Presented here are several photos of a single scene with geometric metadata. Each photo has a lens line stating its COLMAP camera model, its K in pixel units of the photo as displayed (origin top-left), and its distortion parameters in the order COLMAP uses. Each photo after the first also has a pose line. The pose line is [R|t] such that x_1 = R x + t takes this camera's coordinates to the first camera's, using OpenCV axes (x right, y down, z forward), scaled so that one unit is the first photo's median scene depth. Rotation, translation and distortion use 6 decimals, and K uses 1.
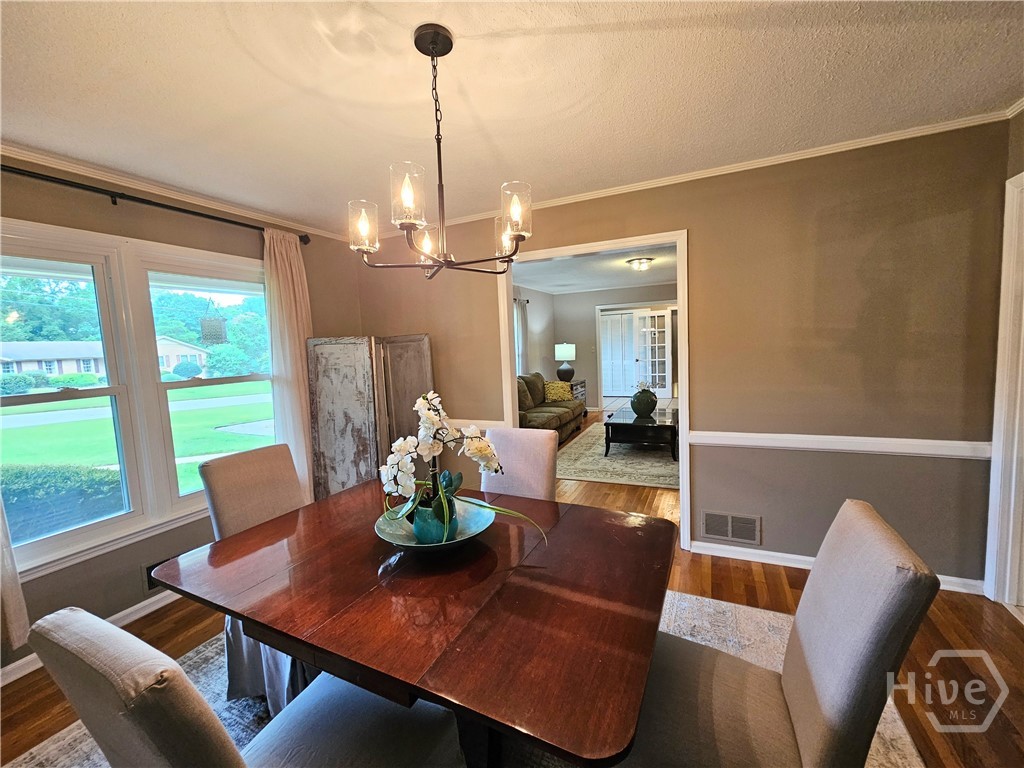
lens RADIAL K [[421.8, 0, 514.4], [0, 421.8, 385.6], [0, 0, 1]] dist [0.002192, 0.000241]
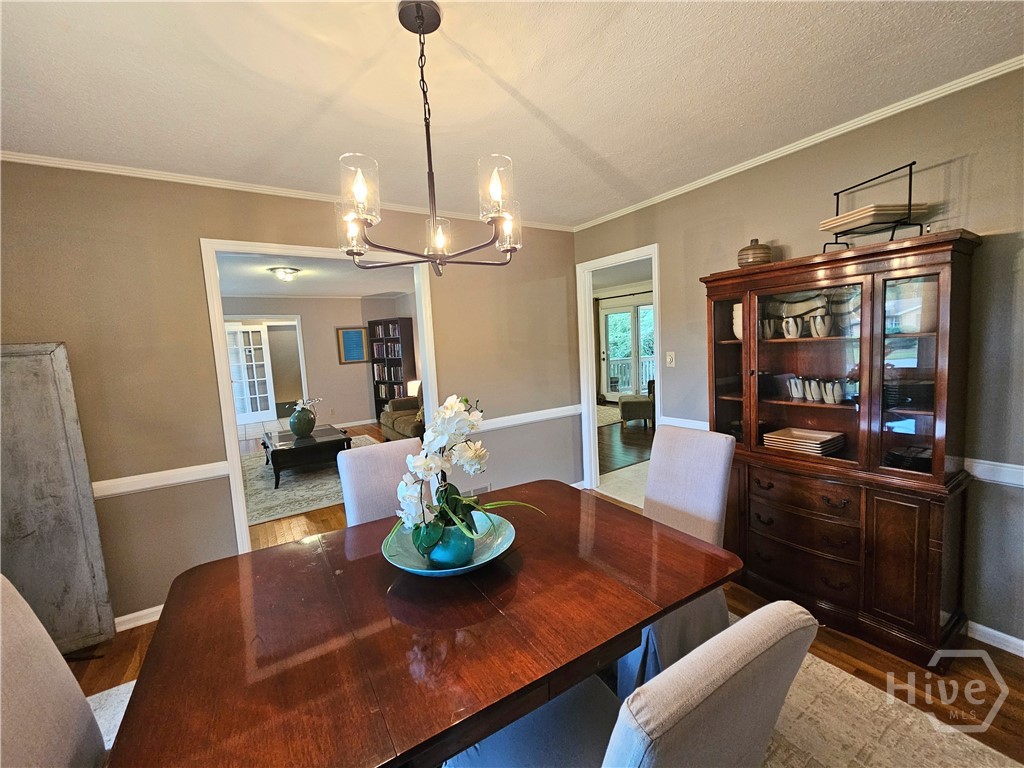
lens RADIAL K [[421.8, 0, 511.6], [0, 421.8, 385.2], [0, 0, 1]] dist [0.002192, 0.000241]
pose [[0.541066, -0.069621, 0.838094, -0.222652], [0.109378, 0.993928, 0.011953, -0.001095], [-0.833837, 0.085202, 0.545395, 0.097062]]
